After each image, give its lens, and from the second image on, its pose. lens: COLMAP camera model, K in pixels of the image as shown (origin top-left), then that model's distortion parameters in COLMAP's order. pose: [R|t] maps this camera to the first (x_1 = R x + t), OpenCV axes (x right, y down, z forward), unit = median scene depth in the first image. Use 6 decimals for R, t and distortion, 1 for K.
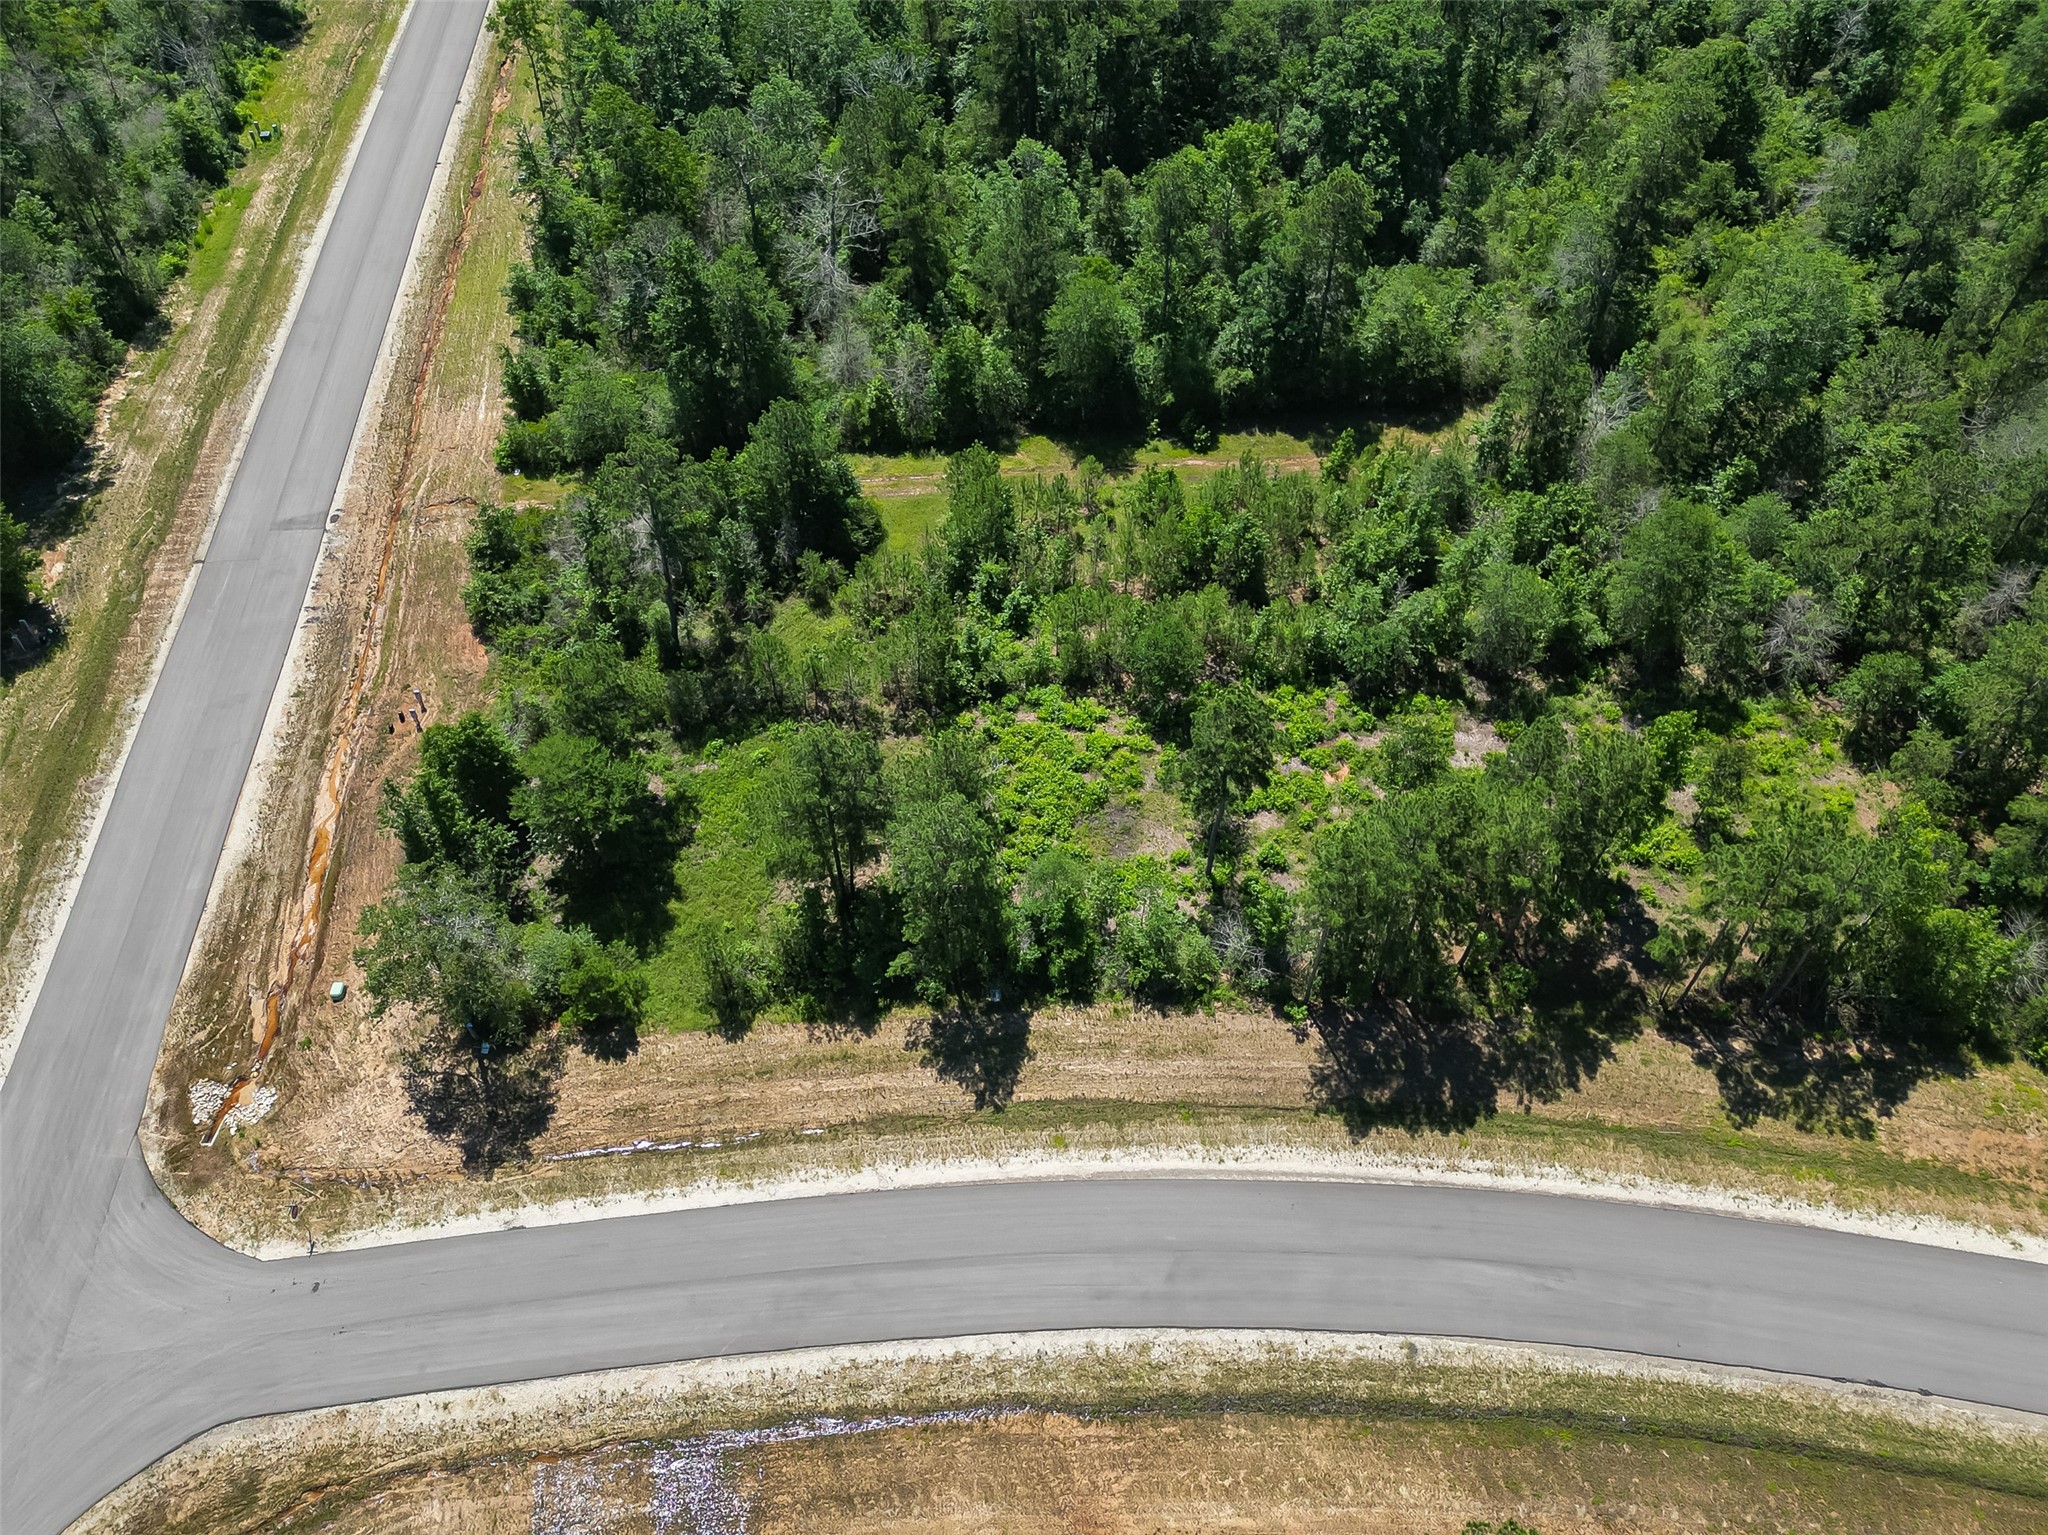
lens RADIAL K [[1414.9, 0, 1038.5], [0, 1414.9, 765.7], [0, 0, 1]] dist [0.049538, -0.034225]
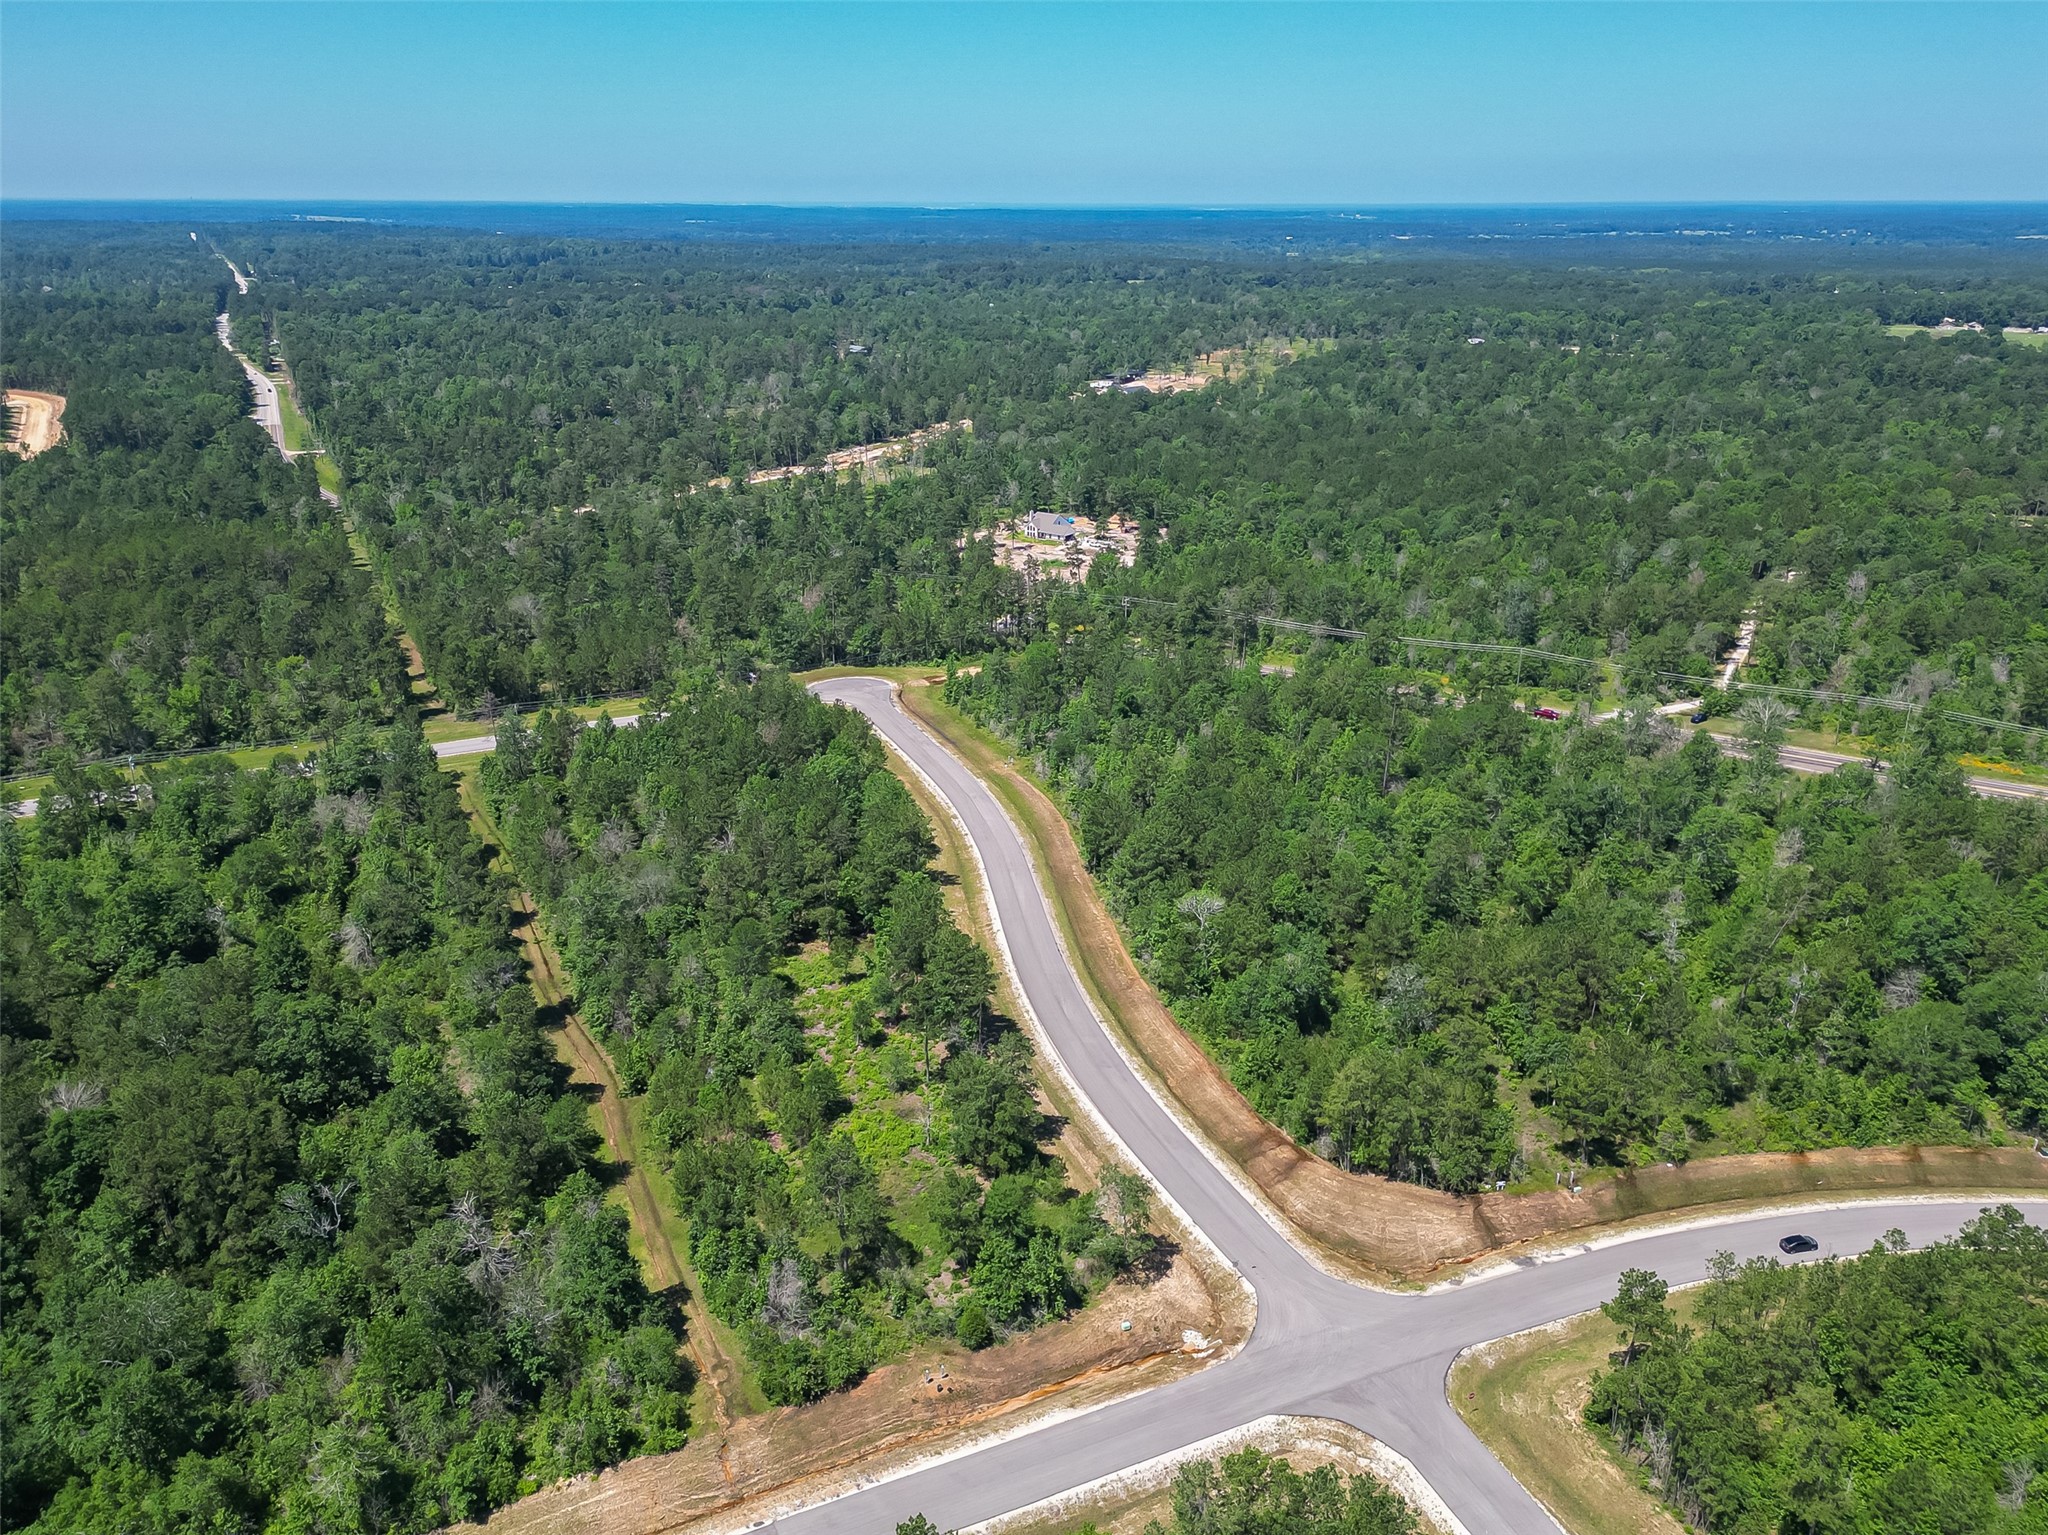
lens RADIAL K [[1414.9, 0, 1038.5], [0, 1414.9, 765.7], [0, 0, 1]] dist [0.049538, -0.034225]
pose [[-0.308124, -0.356472, 0.882036, -1.931232], [0.746297, 0.484421, 0.456483, -1.178926], [-0.590000, 0.798914, 0.116772, 0.302817]]
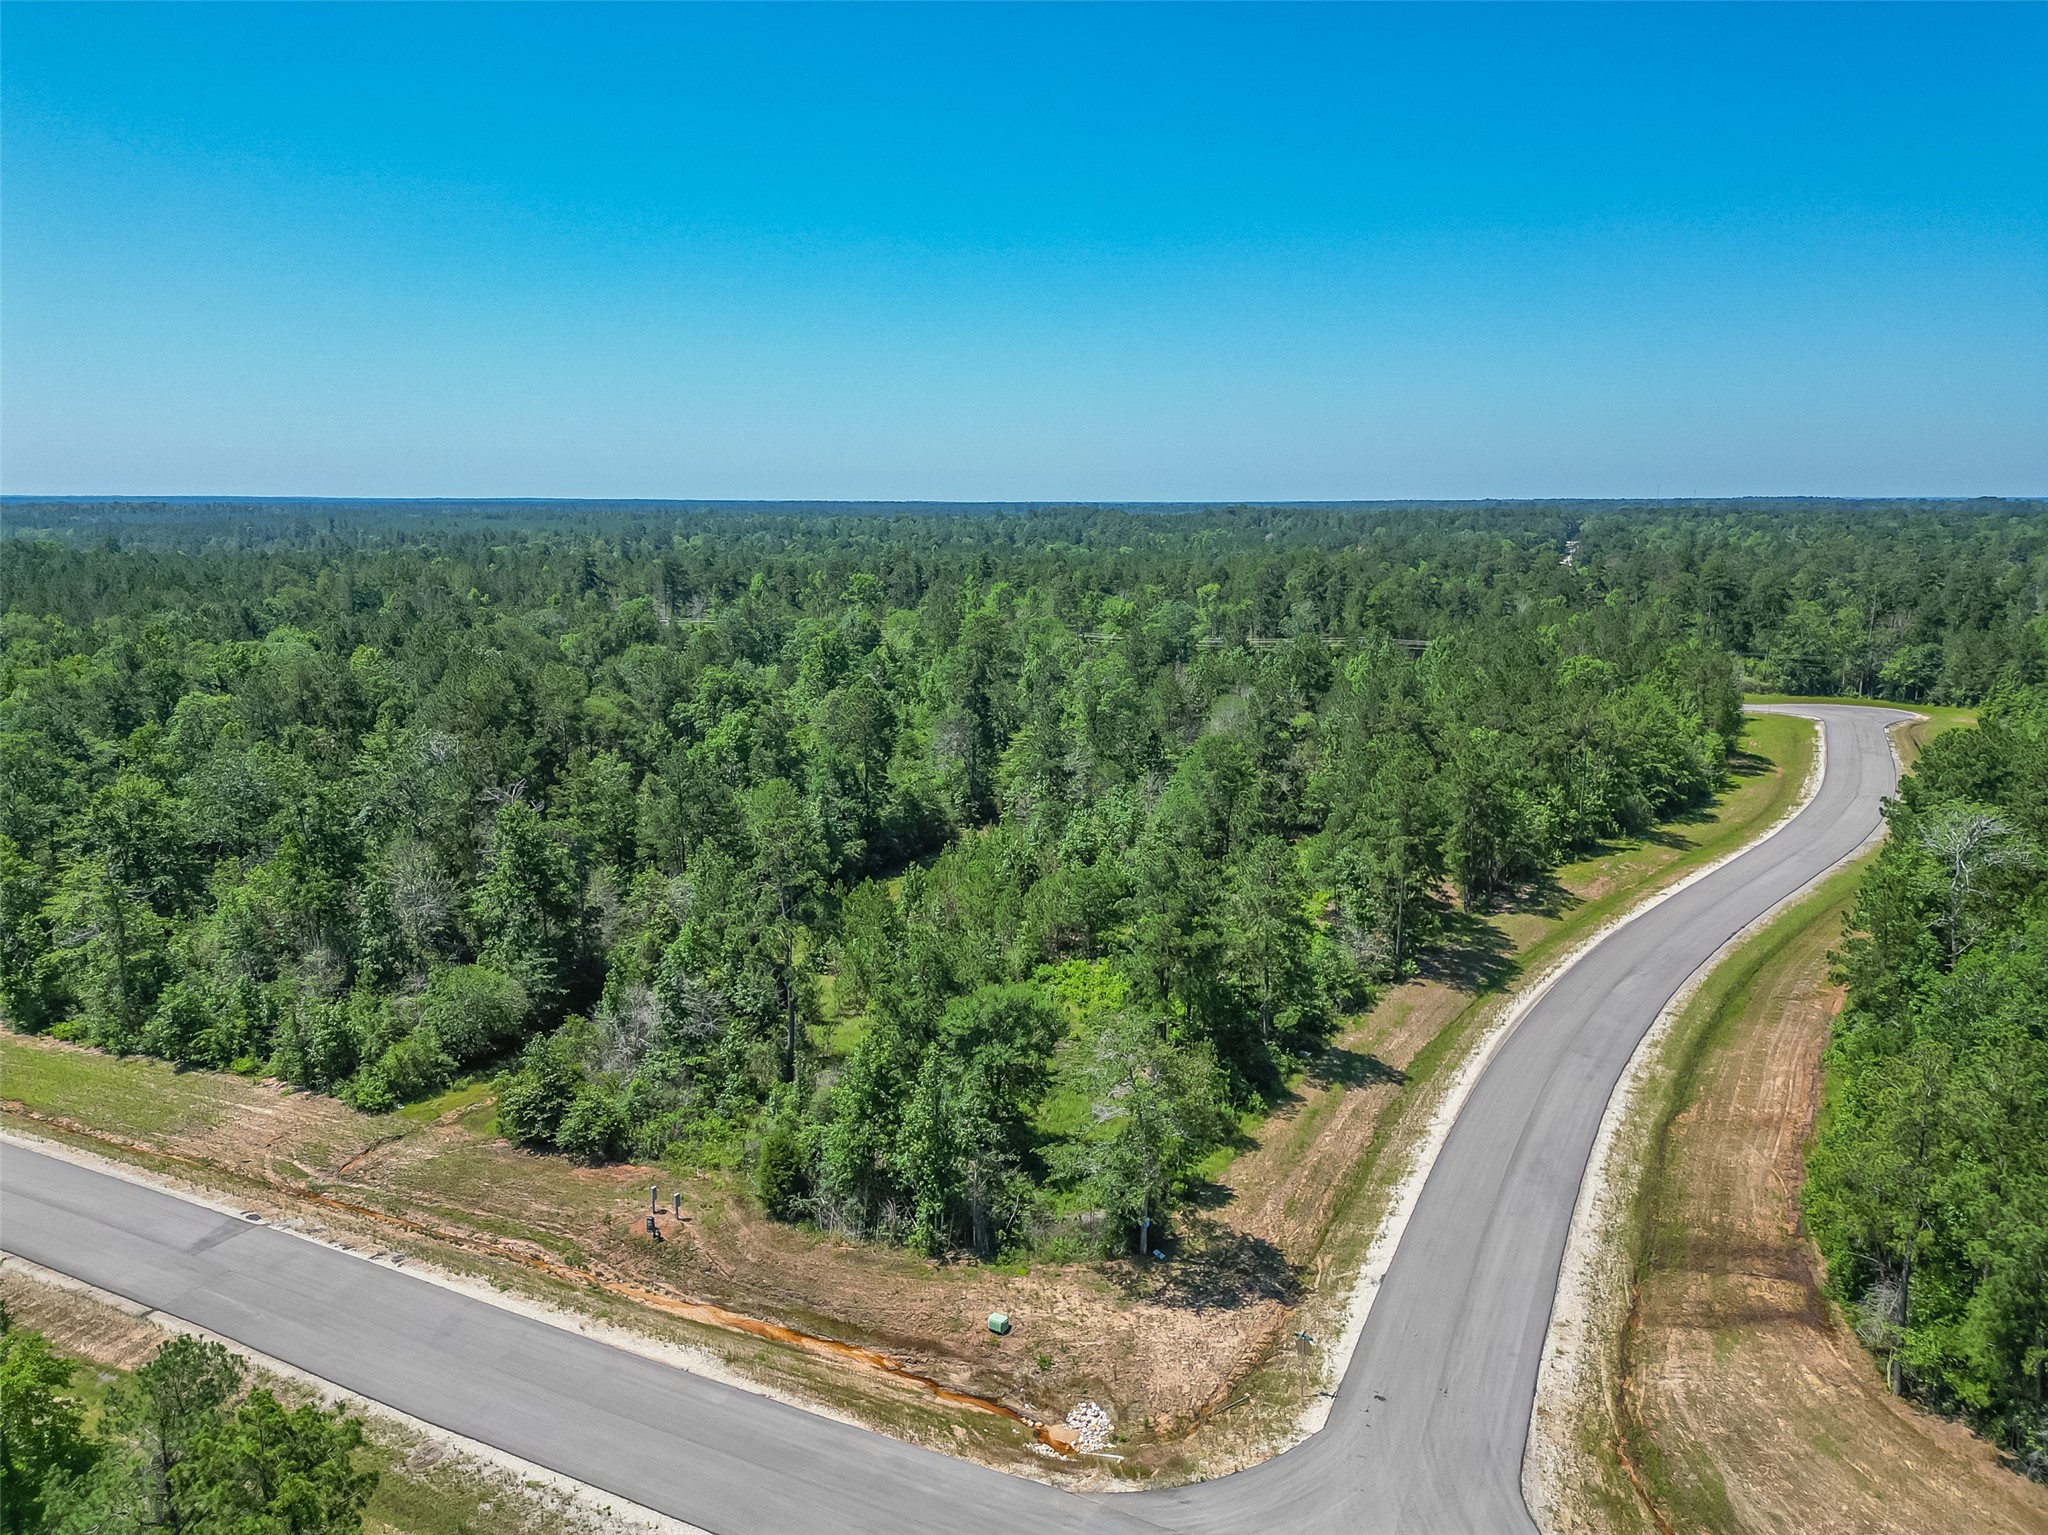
lens RADIAL K [[1414.9, 0, 1038.5], [0, 1414.9, 765.7], [0, 0, 1]] dist [0.049538, -0.034225]
pose [[0.539425, -0.198602, 0.818277, -1.147319], [0.677314, 0.679695, -0.281532, 0.198323], [-0.500266, 0.706097, 0.501161, 0.392032]]
